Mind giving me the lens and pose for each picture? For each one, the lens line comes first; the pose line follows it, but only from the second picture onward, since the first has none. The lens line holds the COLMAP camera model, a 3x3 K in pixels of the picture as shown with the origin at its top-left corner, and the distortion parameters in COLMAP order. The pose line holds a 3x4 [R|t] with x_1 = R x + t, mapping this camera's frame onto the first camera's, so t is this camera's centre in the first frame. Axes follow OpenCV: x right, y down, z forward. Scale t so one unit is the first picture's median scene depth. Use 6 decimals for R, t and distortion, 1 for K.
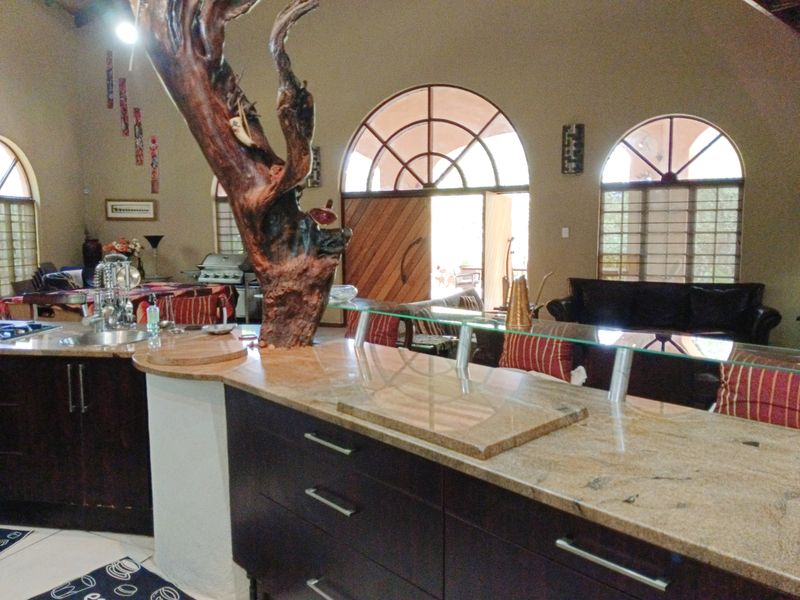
lens RADIAL K [[627.6, 0, 400.0], [0, 627.6, 300.0], [0, 0, 1]] dist [0.118731, -0.188897]
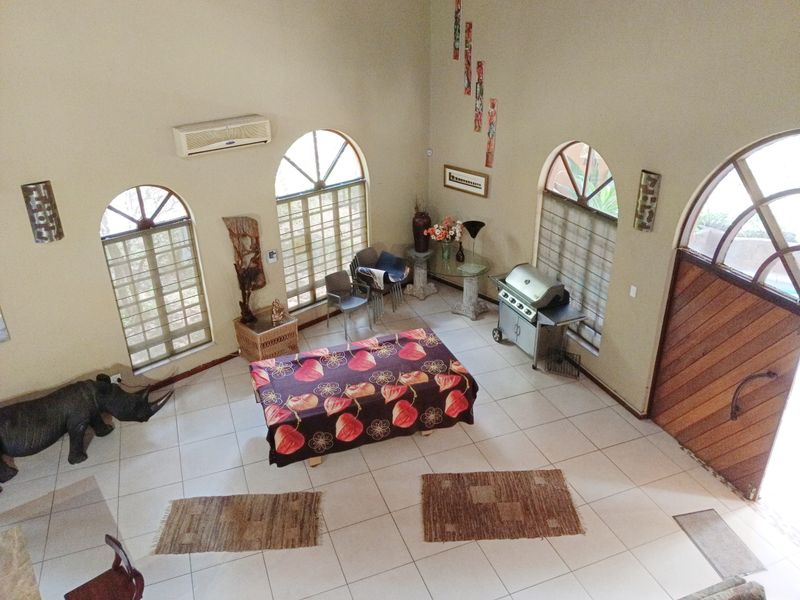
lens RADIAL K [[627.6, 0, 400.0], [0, 627.6, 300.0], [0, 0, 1]] dist [0.118731, -0.188897]
pose [[0.717516, 0.303680, -0.626857, 0.146225], [-0.051439, 0.920599, 0.387105, -0.404270], [0.694640, -0.245510, 0.676166, 0.368651]]
